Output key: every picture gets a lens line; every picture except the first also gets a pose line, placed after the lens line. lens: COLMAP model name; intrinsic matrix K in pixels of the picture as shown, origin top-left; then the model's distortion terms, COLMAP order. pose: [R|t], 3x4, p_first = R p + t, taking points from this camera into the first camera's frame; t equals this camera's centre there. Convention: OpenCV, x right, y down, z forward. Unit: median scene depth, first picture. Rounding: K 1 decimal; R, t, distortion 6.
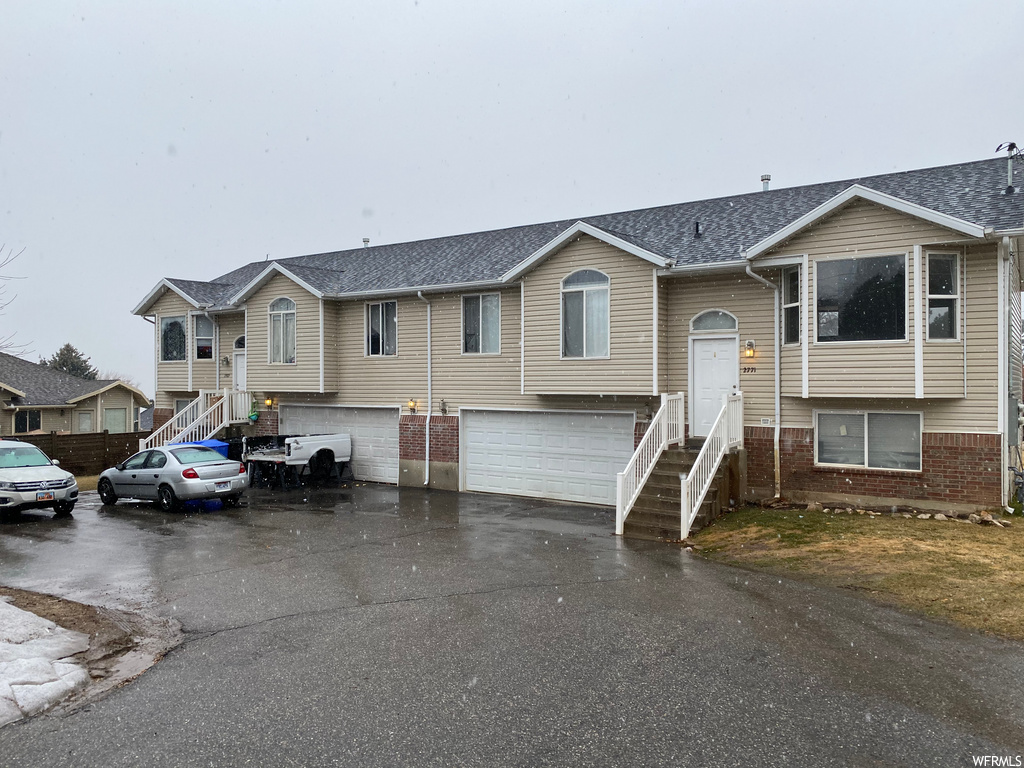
lens RADIAL K [[785.6, 0, 512.0], [0, 785.6, 384.0], [0, 0, 1]] dist [0.149042, -0.230724]
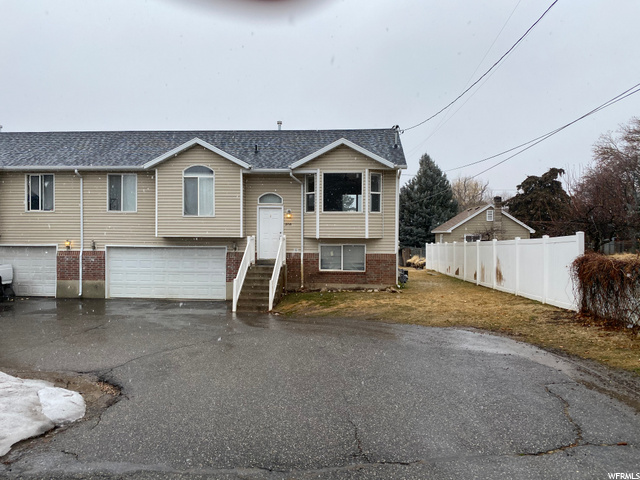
lens RADIAL K [[491.0, 0, 320.0], [0, 491.0, 240.0], [0, 0, 1]] dist [0.149042, -0.230724]
pose [[0.867119, -0.005612, 0.498070, -0.220592], [-0.004987, 0.999789, 0.019947, -0.003014], [-0.498077, -0.019781, 0.866907, -0.090563]]
